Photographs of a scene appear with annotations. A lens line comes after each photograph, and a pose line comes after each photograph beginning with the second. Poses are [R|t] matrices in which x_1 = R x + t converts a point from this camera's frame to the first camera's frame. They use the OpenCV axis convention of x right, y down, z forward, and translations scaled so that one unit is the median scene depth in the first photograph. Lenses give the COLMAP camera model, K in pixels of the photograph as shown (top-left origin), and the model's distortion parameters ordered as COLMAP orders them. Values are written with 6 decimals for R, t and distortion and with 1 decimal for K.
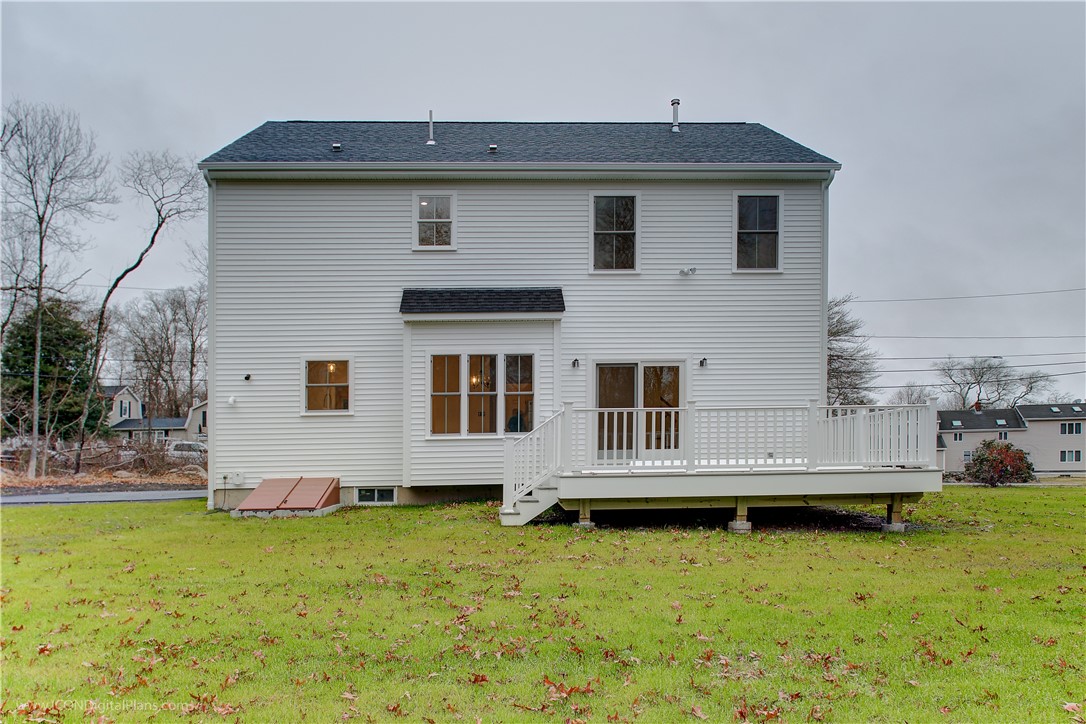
lens RADIAL K [[756.2, 0, 543.8], [0, 756.2, 438.1], [0, 0, 1]] dist [0.015069, 0.006611]
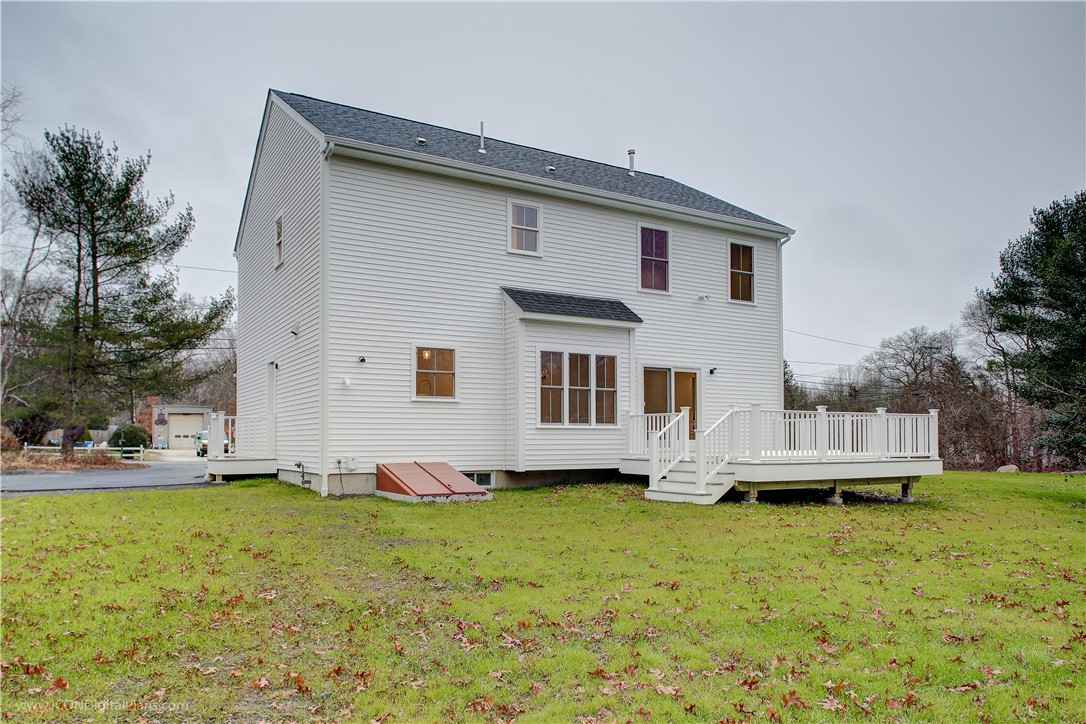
lens RADIAL K [[756.2, 0, 542.5], [0, 756.2, 364.8], [0, 0, 1]] dist [0.015069, 0.006611]
pose [[0.885414, 0.063926, 0.460386, -0.647733], [-0.029907, 0.996280, -0.080819, -0.000765], [-0.463839, 0.057790, 0.884032, 0.026478]]
